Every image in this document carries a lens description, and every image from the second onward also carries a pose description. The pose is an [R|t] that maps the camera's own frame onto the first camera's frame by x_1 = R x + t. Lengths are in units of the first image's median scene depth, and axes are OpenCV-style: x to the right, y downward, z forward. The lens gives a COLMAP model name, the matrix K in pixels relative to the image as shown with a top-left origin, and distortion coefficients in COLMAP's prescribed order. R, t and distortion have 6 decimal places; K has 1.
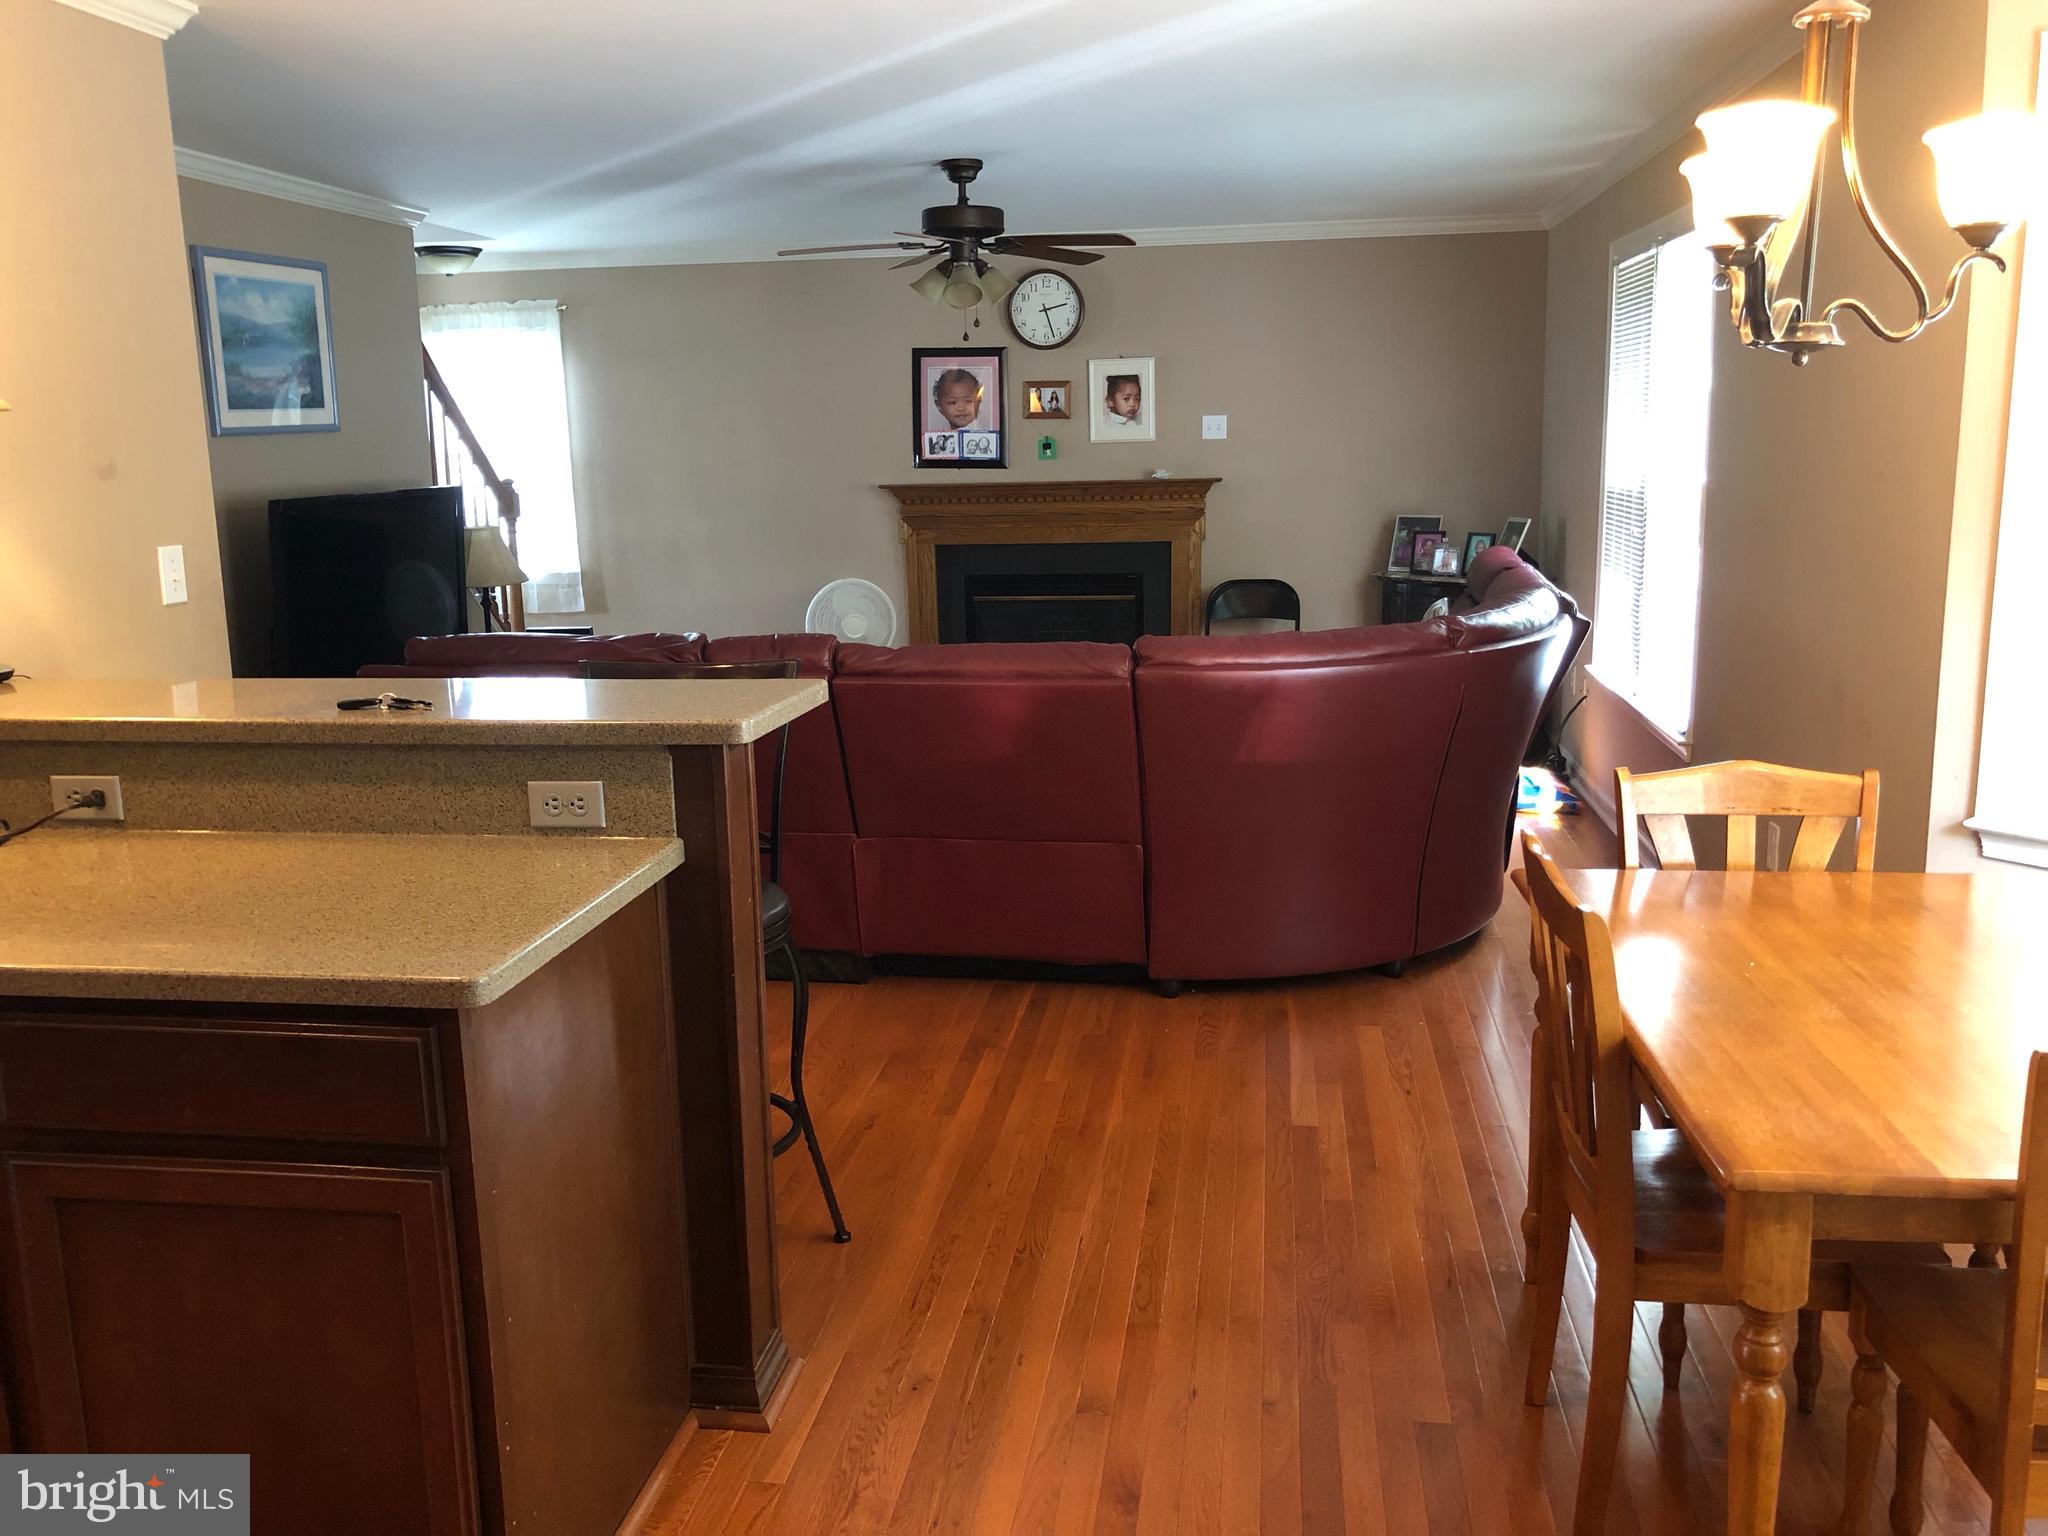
lens RADIAL K [[1694.3, 0, 1027.8], [0, 1694.3, 752.1], [0, 0, 1]] dist [0.035911, -0.037445]
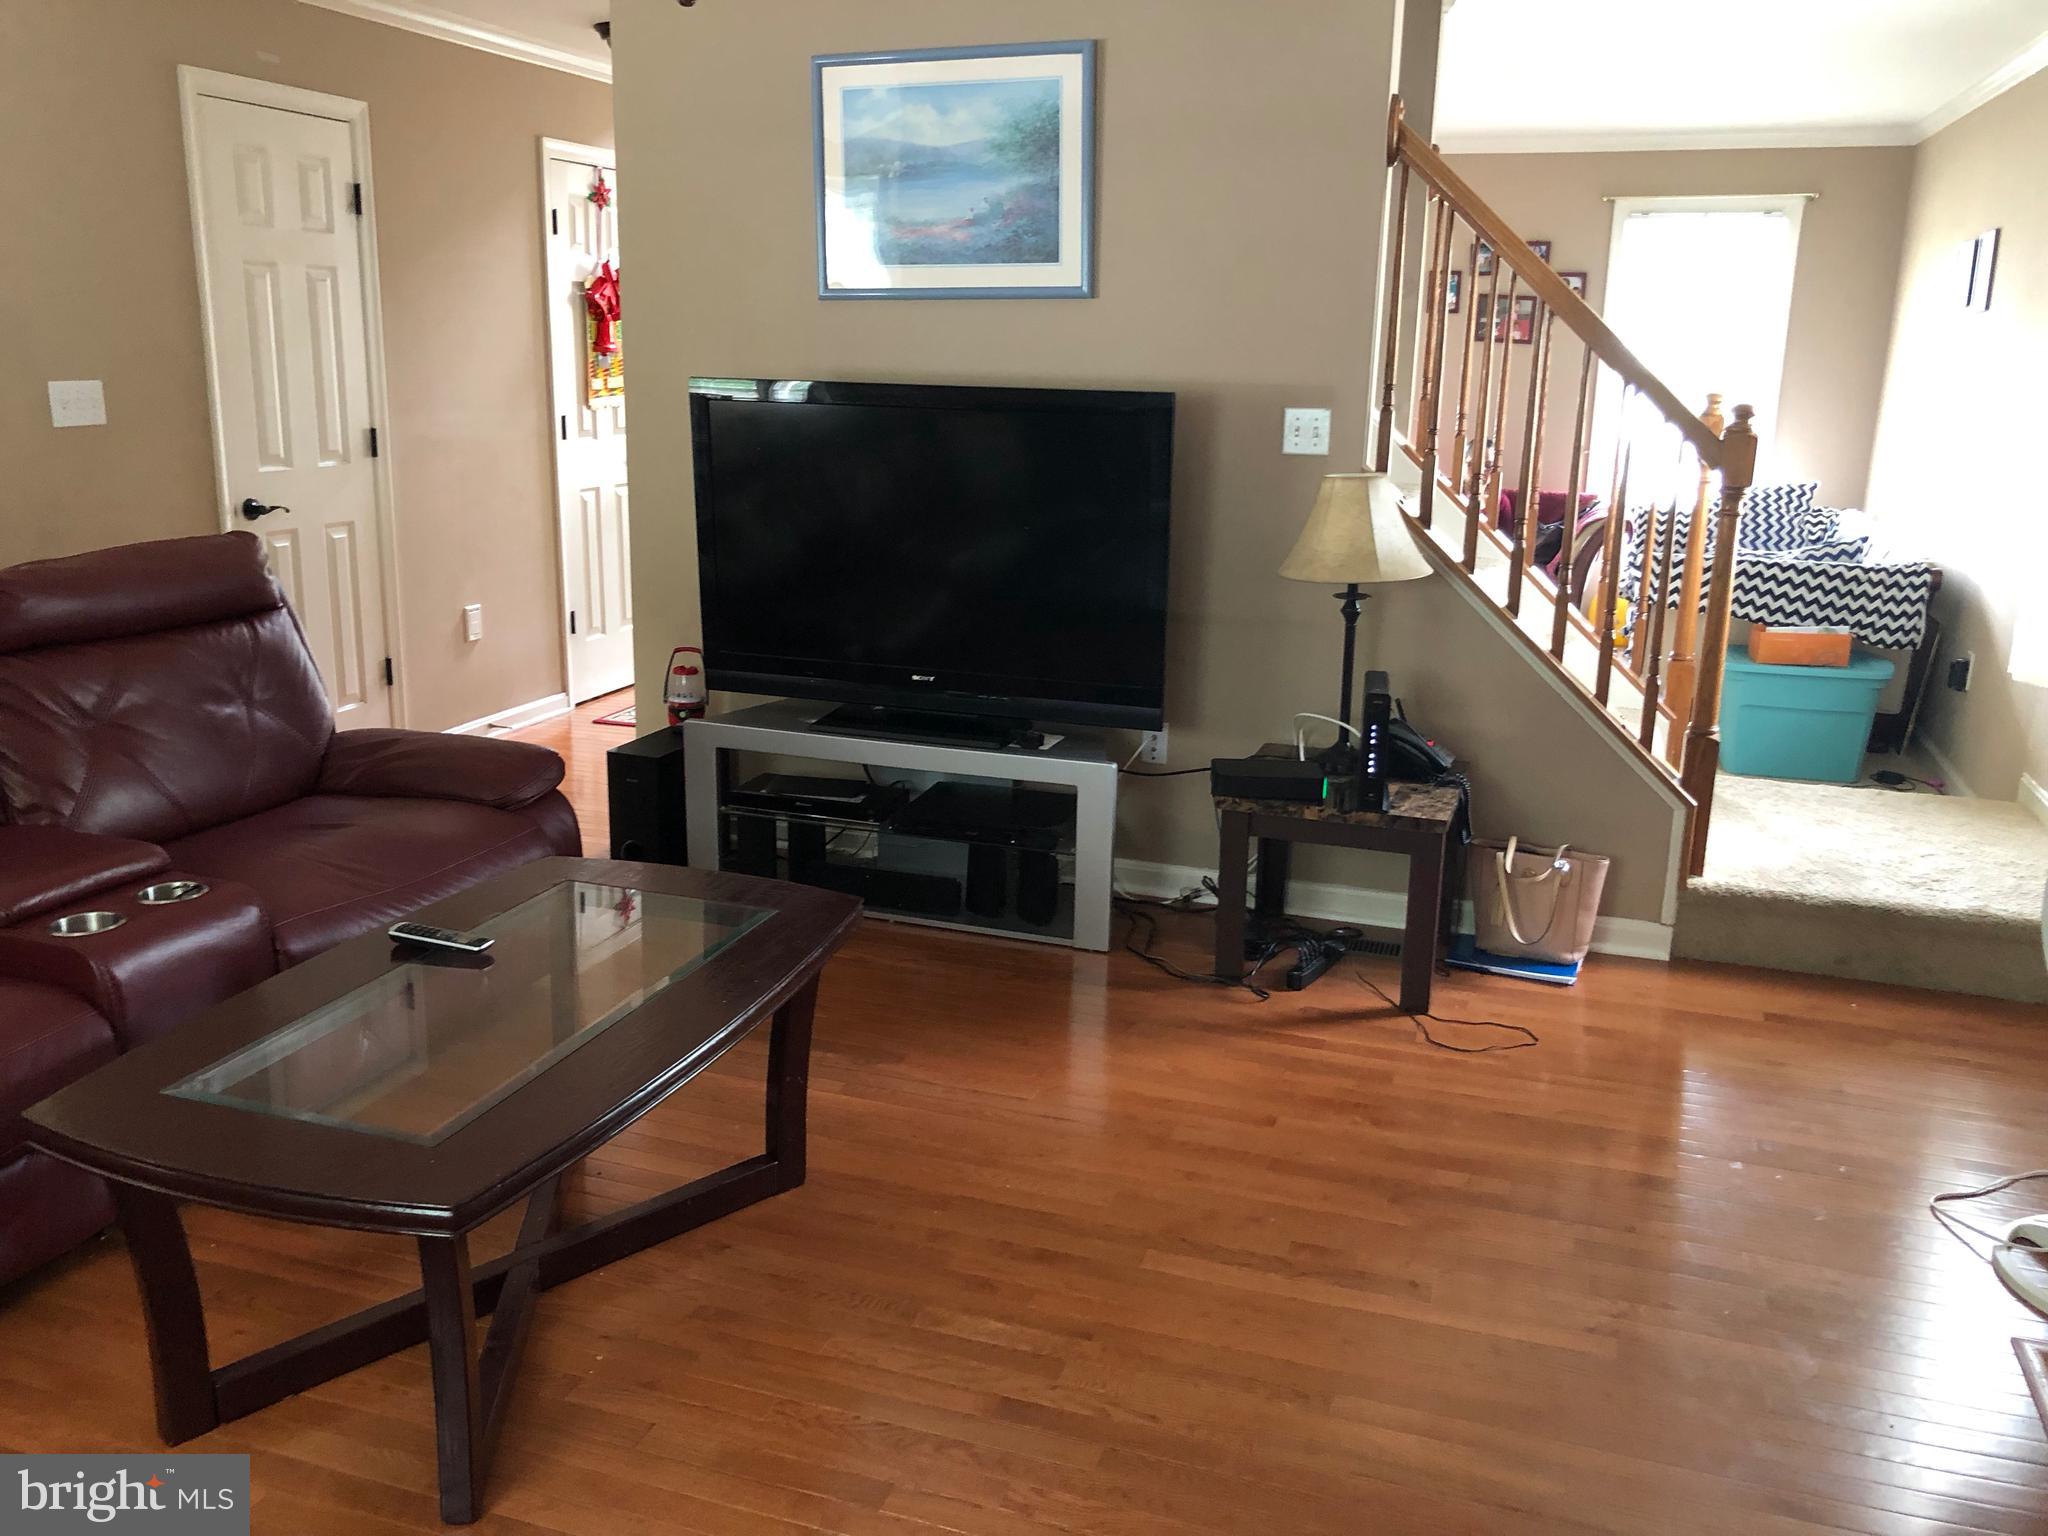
lens RADIAL K [[1694.3, 0, 1023.3], [0, 1694.3, 767.7], [0, 0, 1]] dist [0.035911, -0.037445]
pose [[-0.188568, 0.259997, -0.947019, 0.311839], [-0.196146, 0.934917, 0.295730, -0.218882], [0.962273, 0.241520, -0.125298, 1.165708]]
